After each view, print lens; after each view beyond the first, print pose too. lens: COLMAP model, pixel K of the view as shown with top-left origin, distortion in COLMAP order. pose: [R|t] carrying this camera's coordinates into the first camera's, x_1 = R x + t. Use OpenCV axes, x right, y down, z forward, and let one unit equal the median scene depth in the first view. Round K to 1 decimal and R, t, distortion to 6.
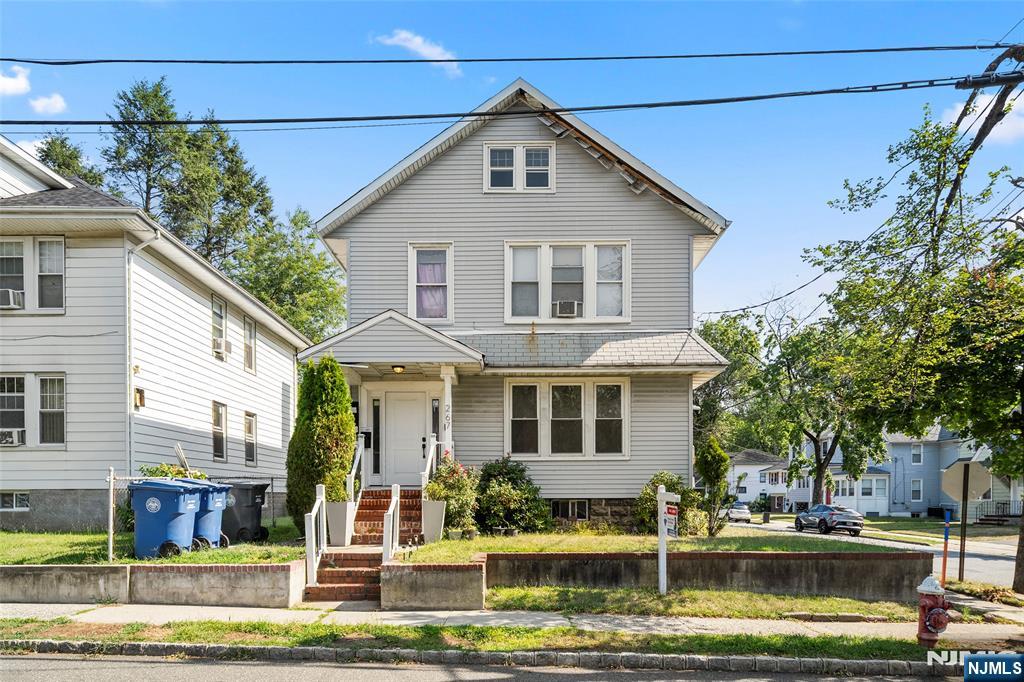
lens RADIAL K [[594.0, 0, 512.1], [0, 594.0, 336.2], [0, 0, 1]] dist [0.000824, 0.000598]
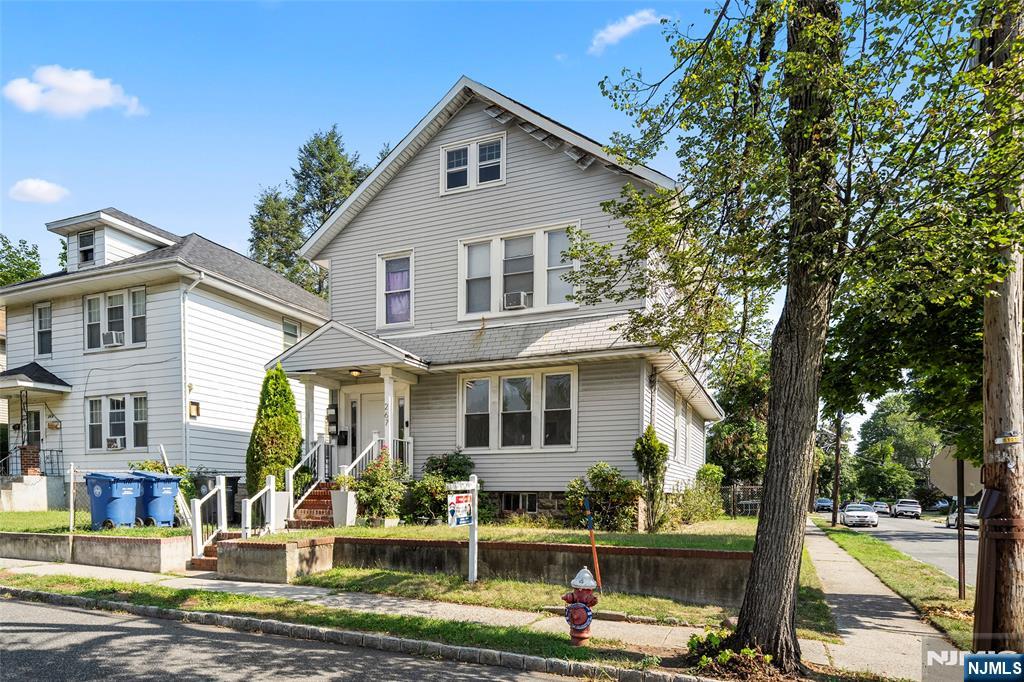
lens RADIAL K [[613.5, 0, 513.6], [0, 613.5, 347.3], [0, 0, 1]] dist [0.003033, -0.001777]
pose [[0.930205, -0.079144, -0.358406, 0.470769], [0.087934, 0.996092, 0.008264, 0.023653], [0.356351, -0.039204, 0.933529, 0.047323]]
